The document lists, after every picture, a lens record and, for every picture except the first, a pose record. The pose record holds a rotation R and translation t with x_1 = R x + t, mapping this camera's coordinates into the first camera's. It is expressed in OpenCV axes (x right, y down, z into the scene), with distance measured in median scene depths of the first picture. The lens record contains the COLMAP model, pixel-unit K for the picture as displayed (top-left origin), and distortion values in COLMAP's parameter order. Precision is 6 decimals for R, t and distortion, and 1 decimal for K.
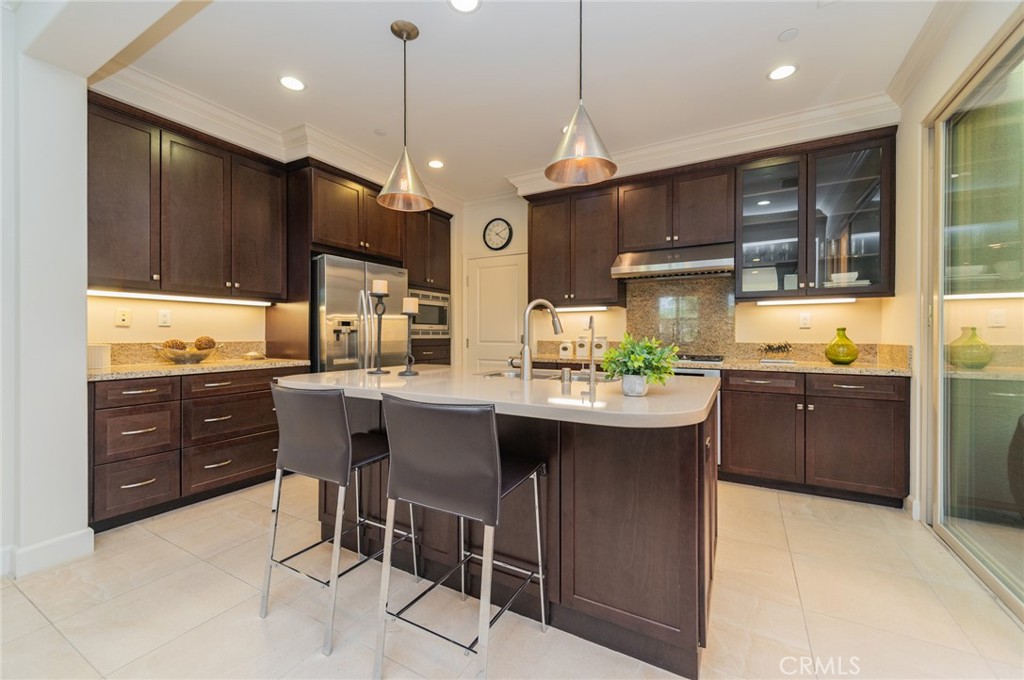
lens RADIAL K [[402.5, 0, 492.6], [0, 402.5, 340.4], [0, 0, 1]] dist [0.002791, 0.000170]
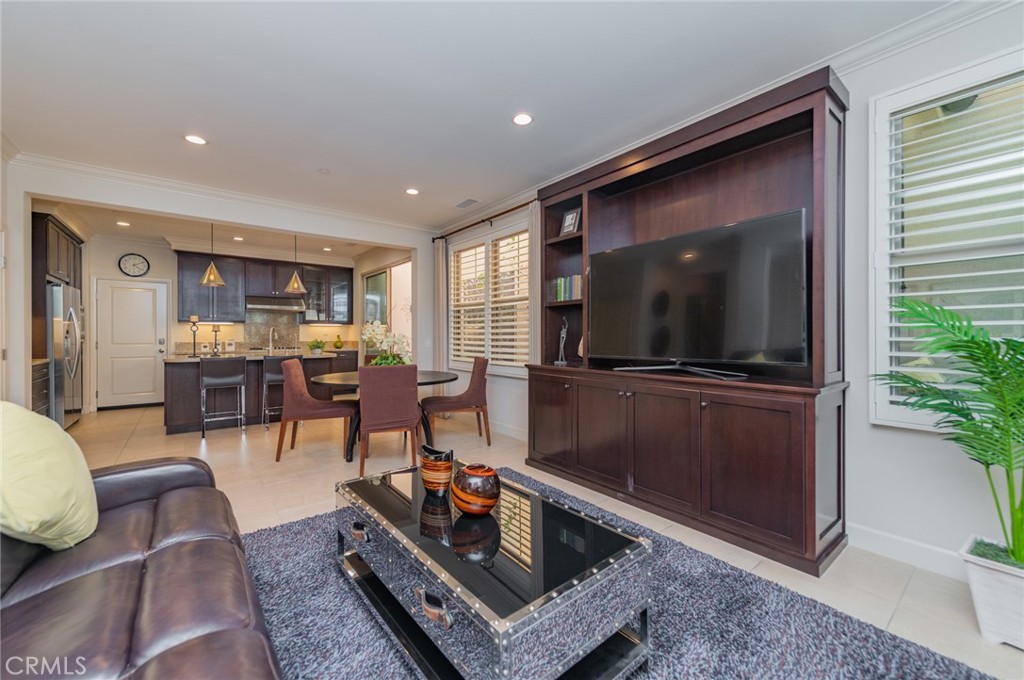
lens RADIAL K [[423.3, 0, 546.4], [0, 423.3, 339.0], [0, 0, 1]] dist [-0.036343, 0.007515]
pose [[0.297263, -0.009685, 0.954747, -1.377804], [0.010382, 0.999922, 0.006911, -0.010211], [-0.954739, 0.007857, 0.297340, -1.144519]]
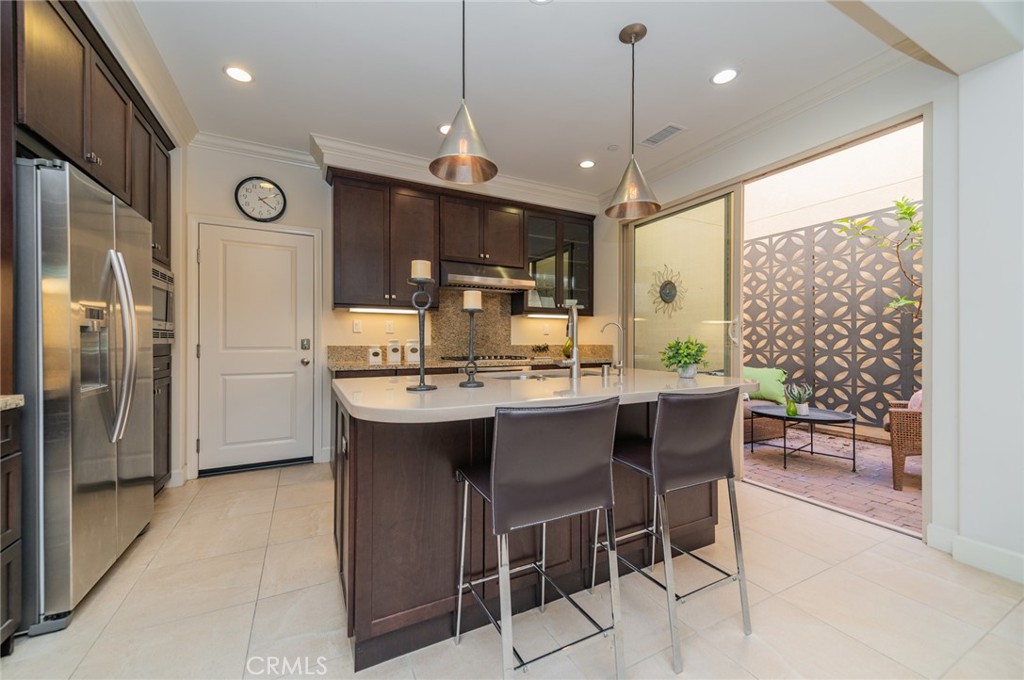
lens RADIAL K [[422.0, 0, 514.6], [0, 422.0, 343.8], [0, 0, 1]] dist [0.014693, 0.000067]
pose [[0.521700, -0.006772, 0.853102, -0.611416], [0.009500, 0.999953, 0.002128, -0.001387], [-0.853076, 0.006995, 0.521739, 0.324063]]
